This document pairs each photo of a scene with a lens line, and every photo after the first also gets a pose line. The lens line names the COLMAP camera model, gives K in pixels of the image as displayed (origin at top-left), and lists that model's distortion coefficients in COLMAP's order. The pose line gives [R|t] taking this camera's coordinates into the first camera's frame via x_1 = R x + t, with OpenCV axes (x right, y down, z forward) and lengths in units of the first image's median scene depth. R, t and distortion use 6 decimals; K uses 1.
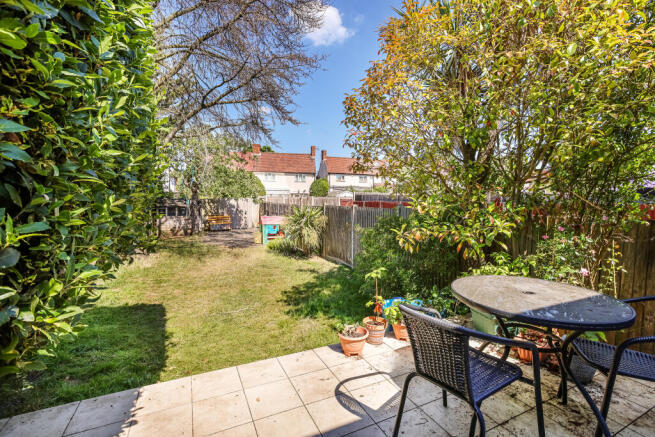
lens RADIAL K [[303.6, 0, 328.7], [0, 303.6, 205.9], [0, 0, 1]] dist [0.000314, 0.000010]
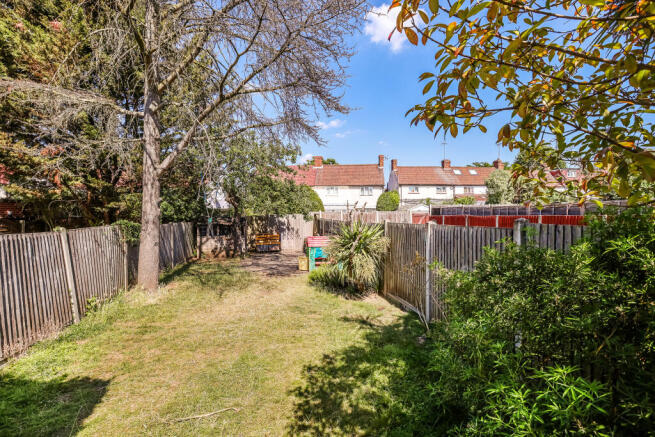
lens RADIAL K [[311.4, 0, 305.9], [0, 311.4, 223.1], [0, 0, 1]] dist [-0.001686, -0.000070]
pose [[0.956011, -0.007871, -0.293225, 0.016827], [0.009089, 0.999955, 0.002793, -0.003525], [0.293190, -0.005336, 0.956039, 0.197198]]
